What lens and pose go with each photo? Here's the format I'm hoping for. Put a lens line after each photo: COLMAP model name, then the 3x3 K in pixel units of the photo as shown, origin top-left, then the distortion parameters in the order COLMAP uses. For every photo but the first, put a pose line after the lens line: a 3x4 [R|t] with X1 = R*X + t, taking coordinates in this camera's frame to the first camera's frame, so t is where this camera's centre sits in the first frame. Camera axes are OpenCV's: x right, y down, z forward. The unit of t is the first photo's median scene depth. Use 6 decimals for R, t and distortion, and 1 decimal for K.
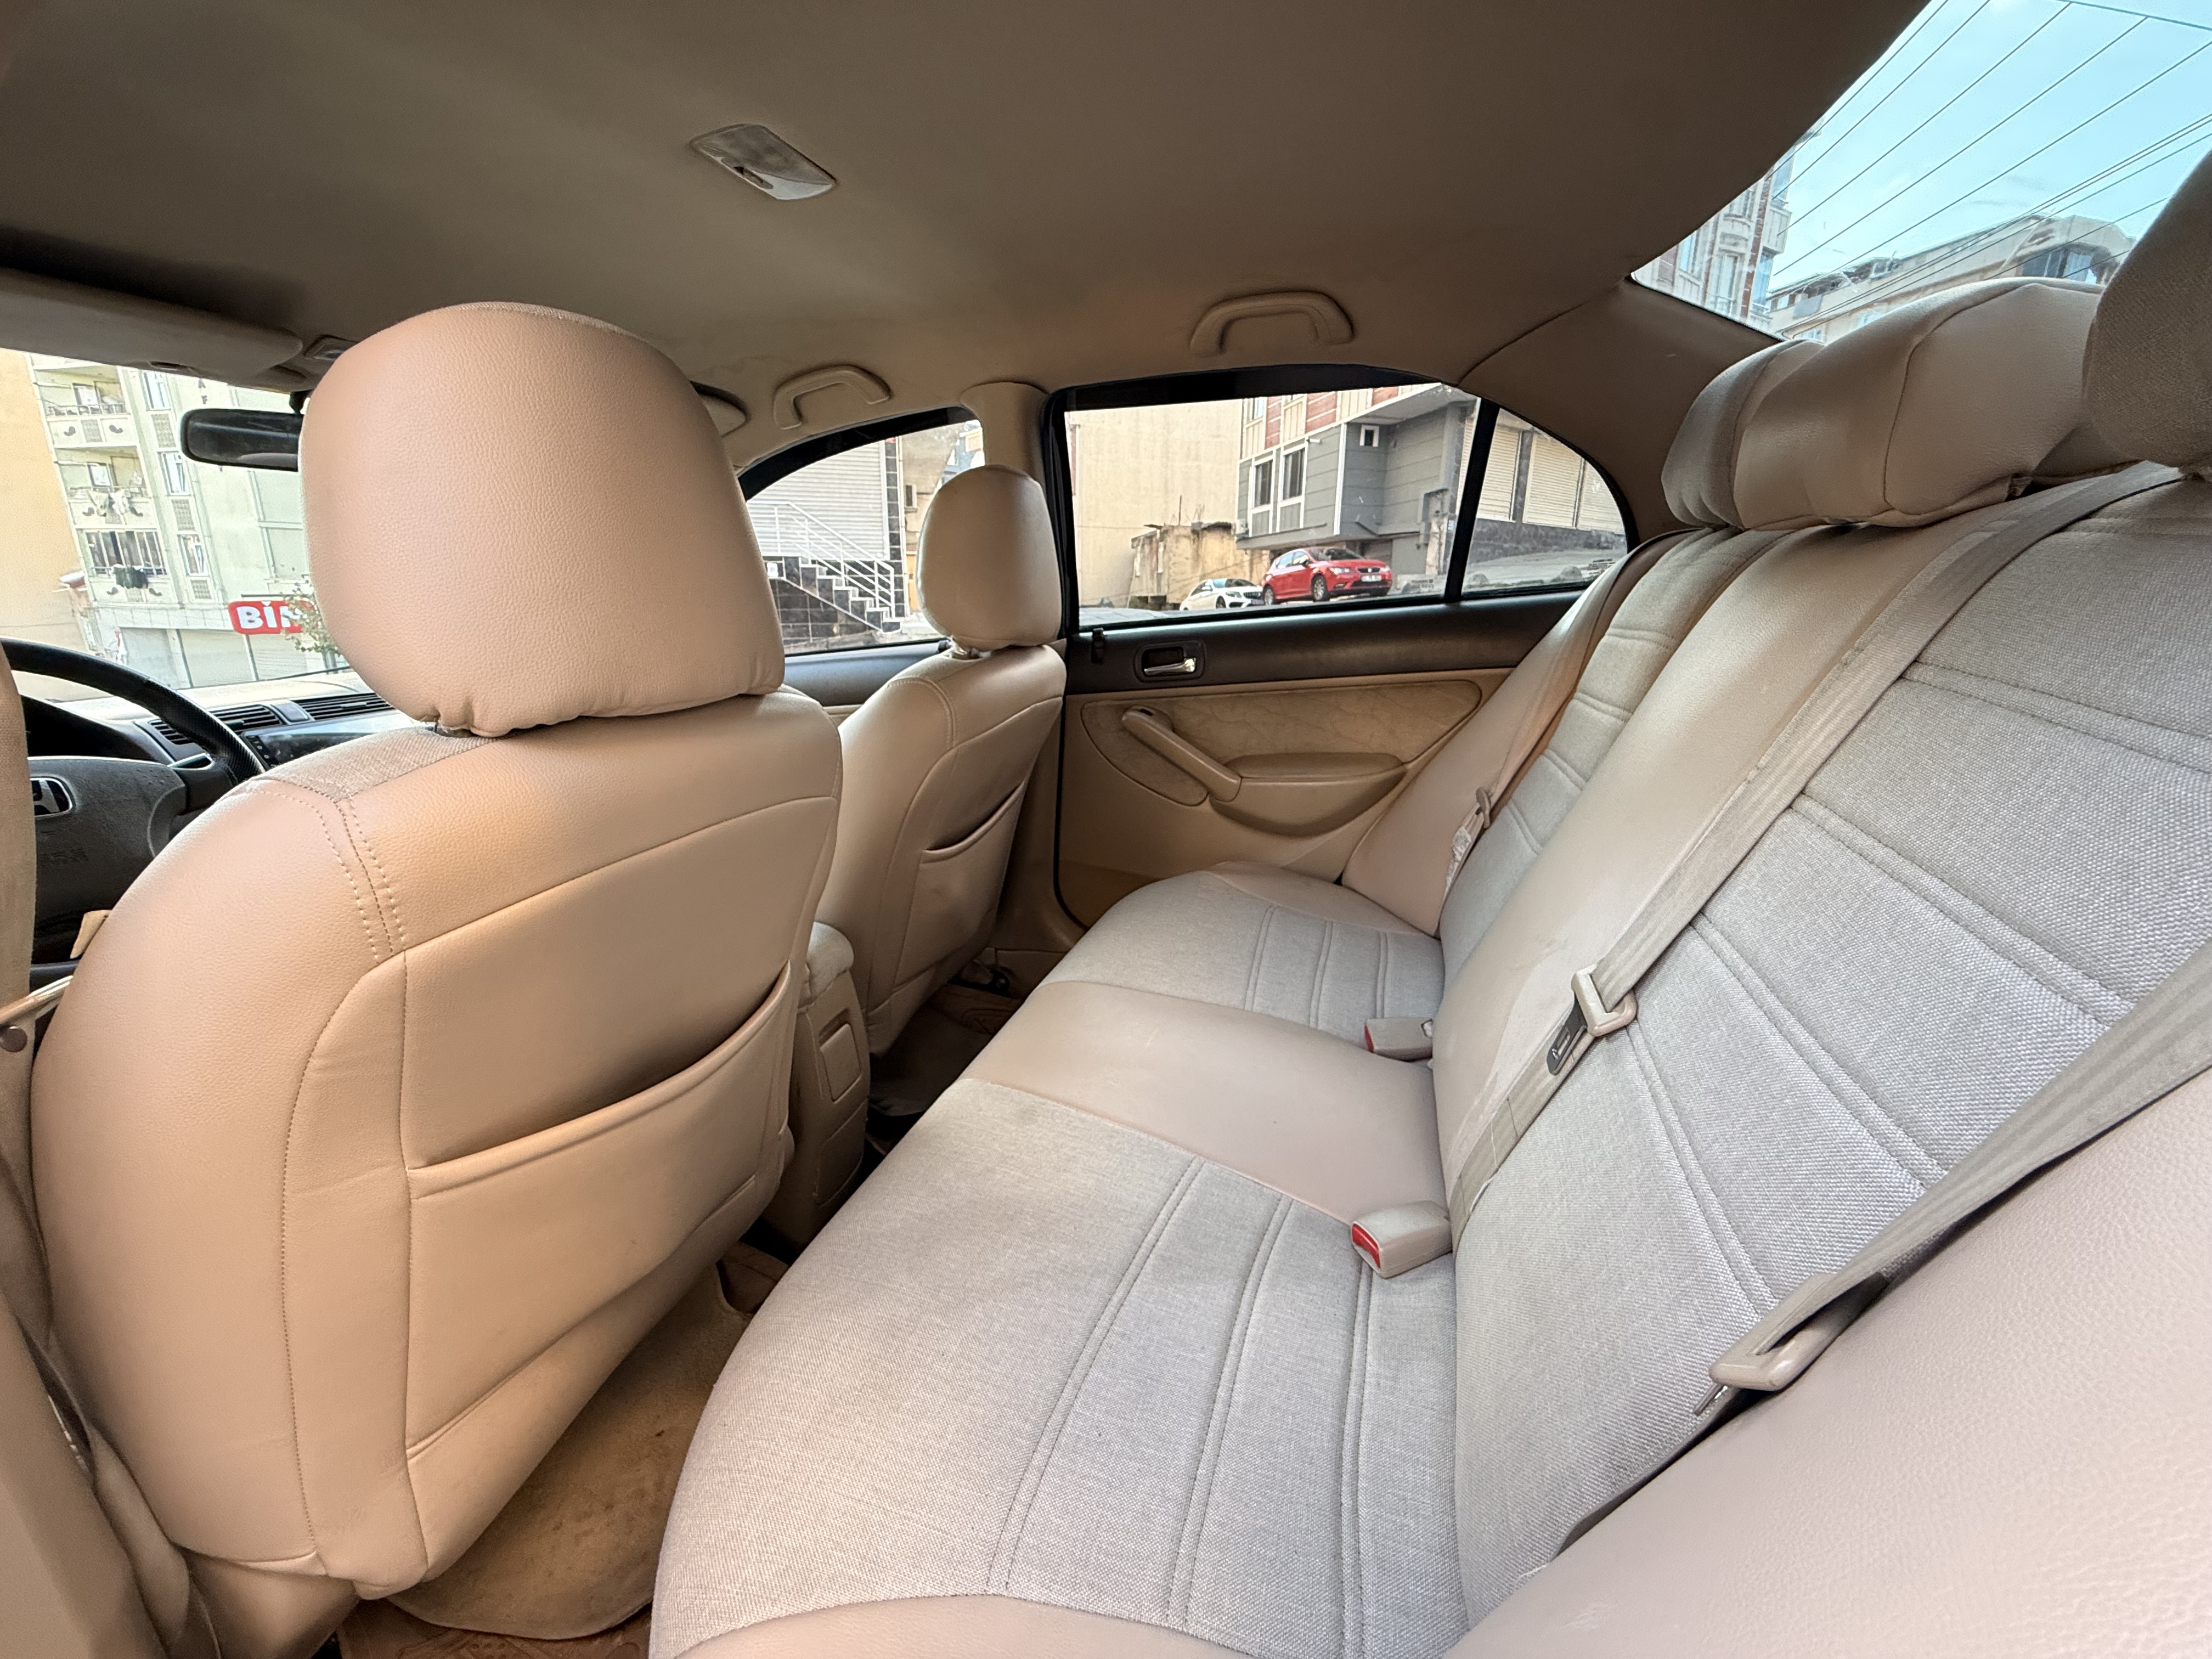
lens RADIAL K [[887.0, 0, 1102.6], [0, 887.0, 827.8], [0, 0, 1]] dist [0.002176, -0.000276]
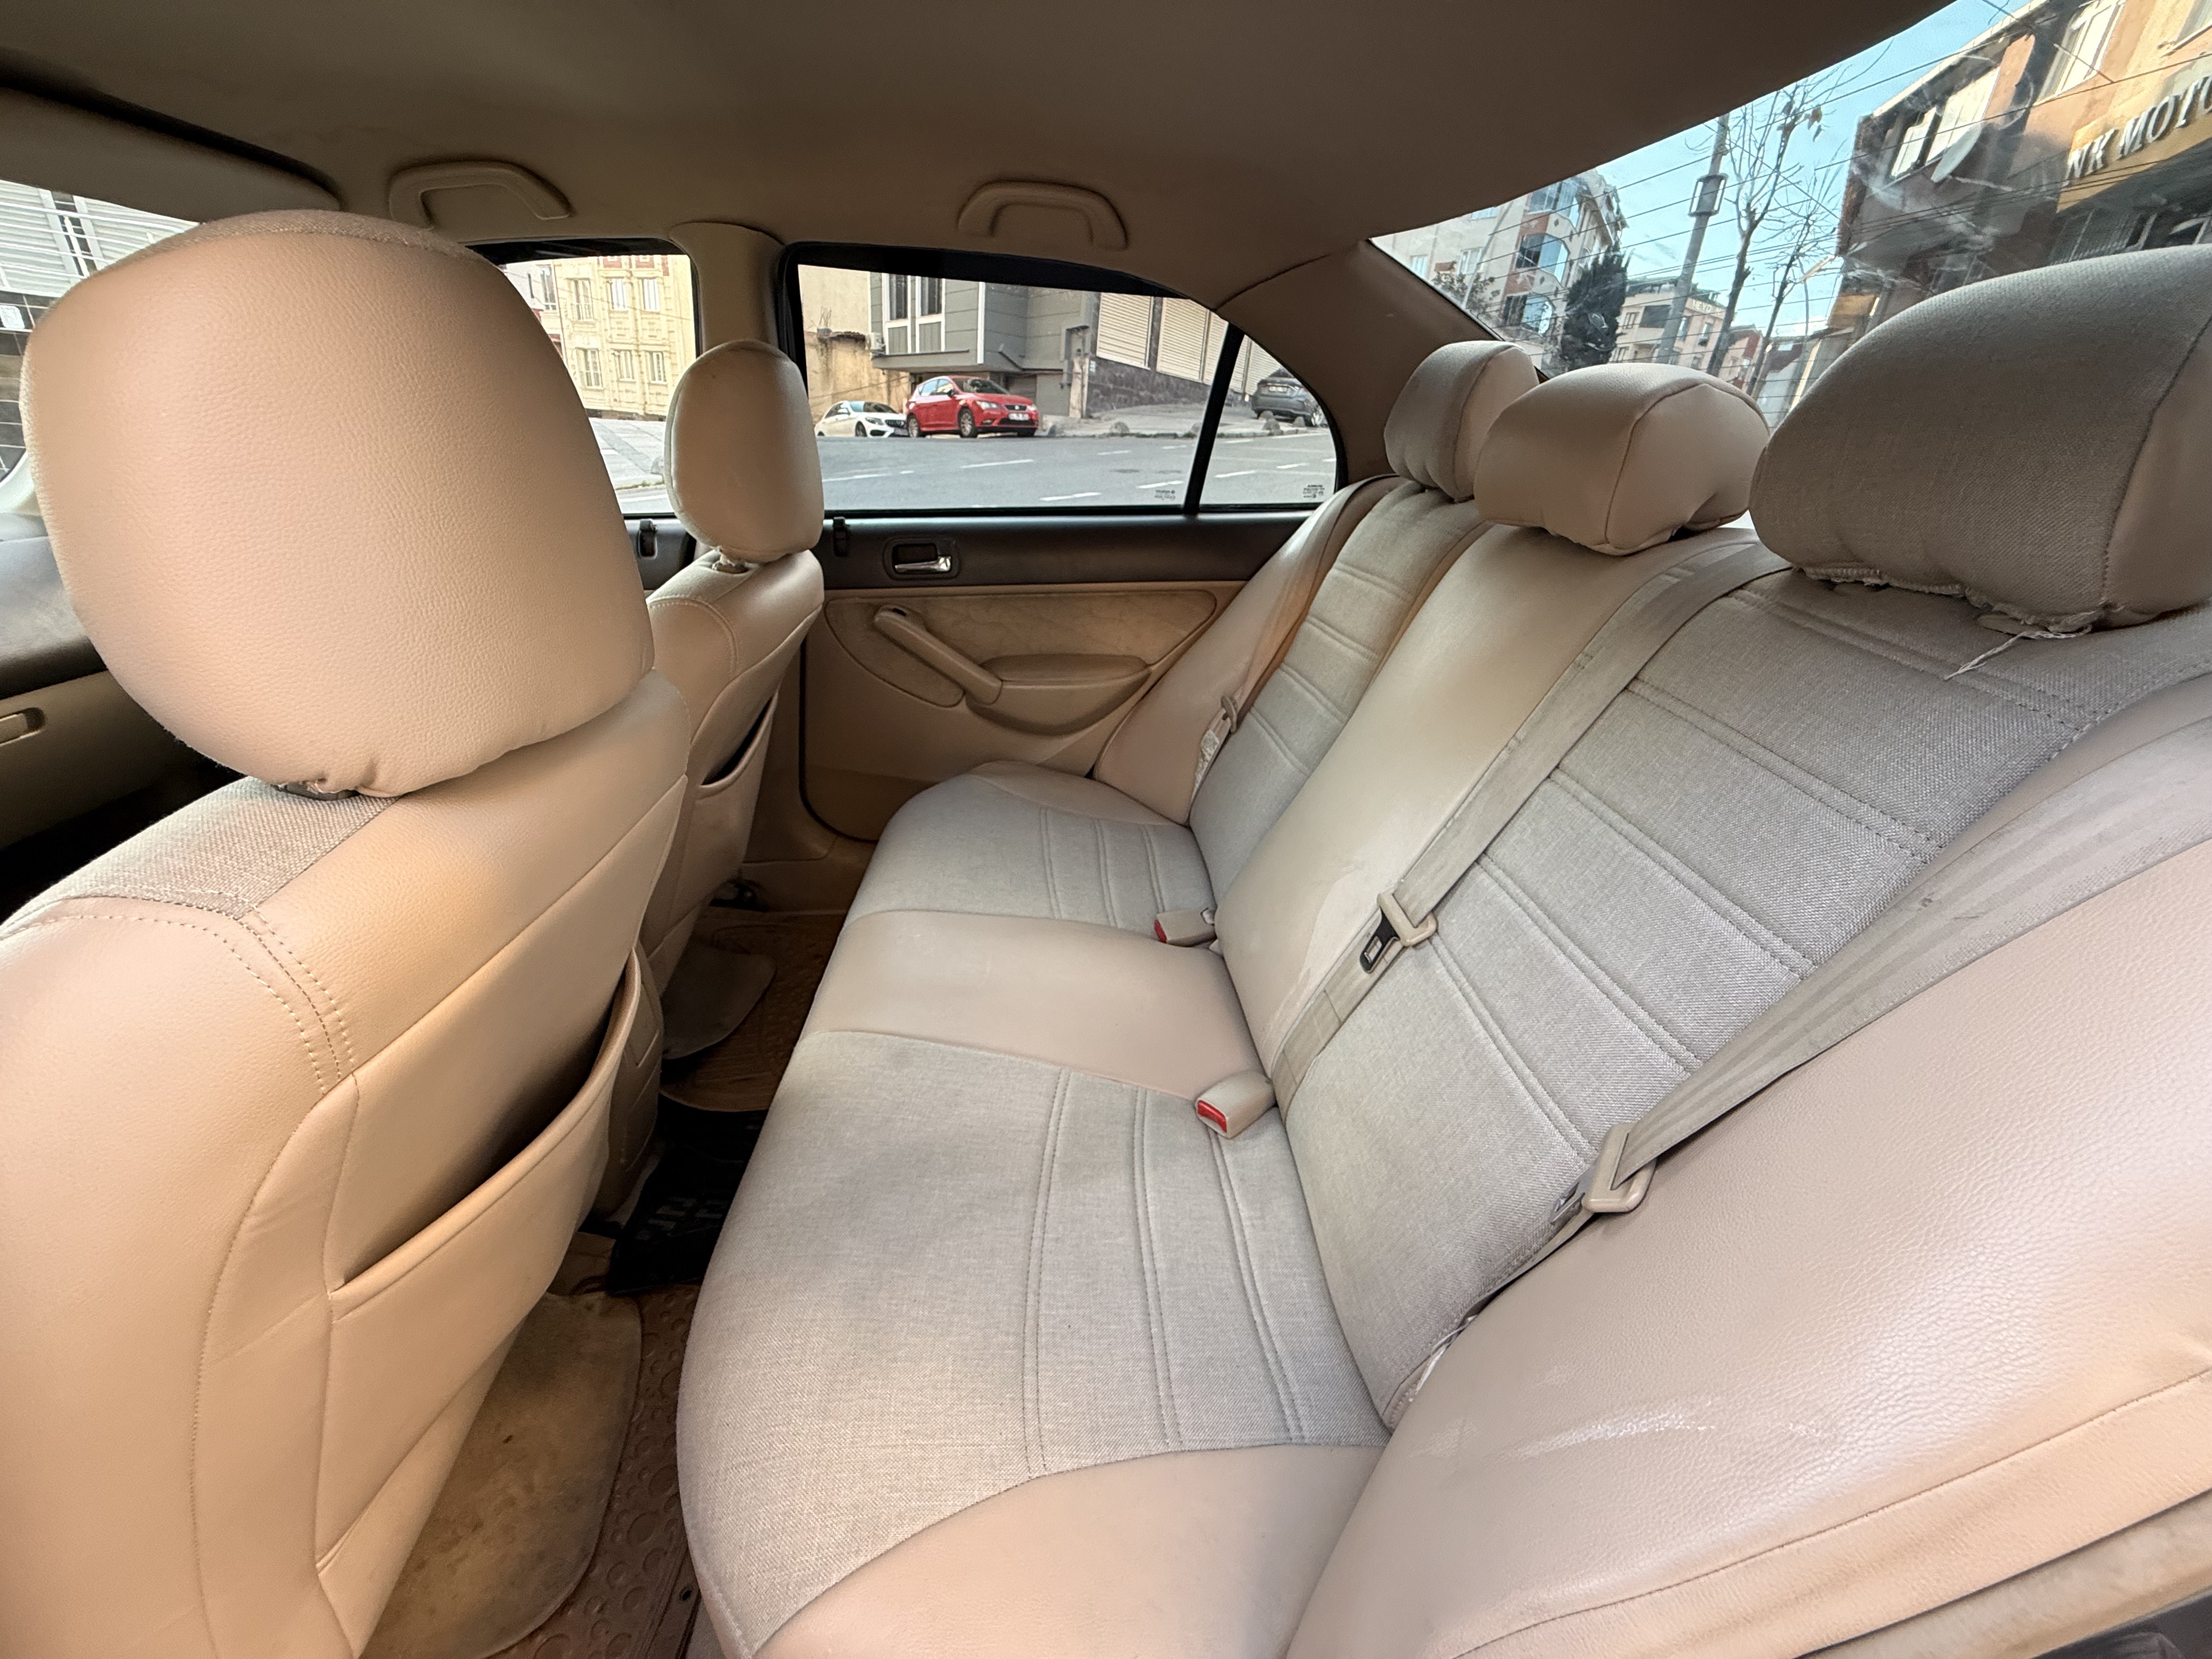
lens RADIAL K [[887.0, 0, 1108.2], [0, 887.0, 830.3], [0, 0, 1]] dist [0.002176, -0.000276]
pose [[0.924316, -0.083948, 0.372280, -0.289174], [0.017959, 0.983994, 0.177296, -0.154150], [-0.381205, -0.157192, 0.911029, -0.000915]]
